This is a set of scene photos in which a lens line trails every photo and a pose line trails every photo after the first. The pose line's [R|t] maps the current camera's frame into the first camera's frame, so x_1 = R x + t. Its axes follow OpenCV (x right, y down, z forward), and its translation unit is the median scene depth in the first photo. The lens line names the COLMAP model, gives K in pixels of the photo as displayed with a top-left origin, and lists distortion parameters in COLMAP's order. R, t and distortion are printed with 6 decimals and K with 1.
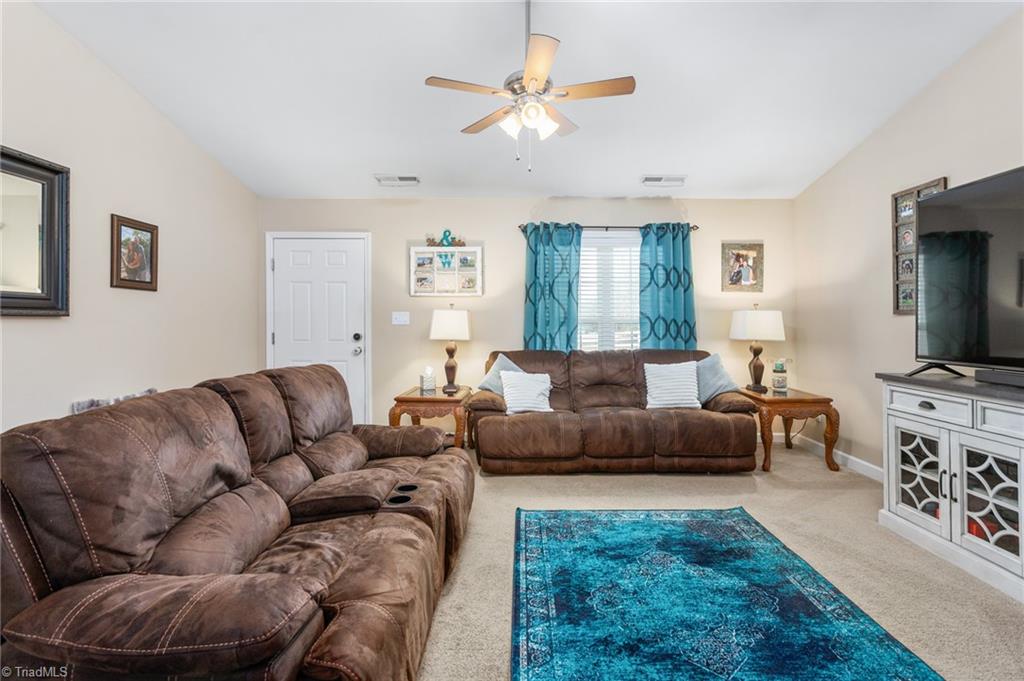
lens RADIAL K [[495.2, 0, 521.8], [0, 495.2, 310.3], [0, 0, 1]] dist [-0.001074, 0.001355]
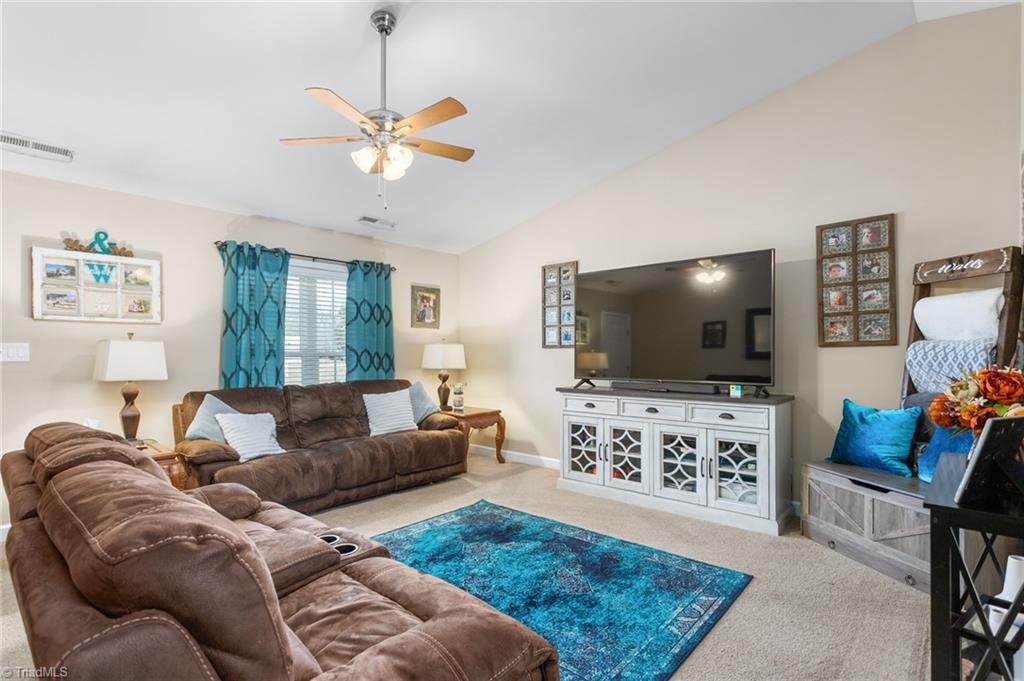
lens RADIAL K [[495.2, 0, 507.6], [0, 495.2, 347.6], [0, 0, 1]] dist [-0.001074, 0.001355]
pose [[0.676762, 0.001943, 0.736200, -0.350985], [-0.010535, 0.999920, 0.007046, -0.002096], [-0.736127, -0.012524, 0.676728, 0.074482]]
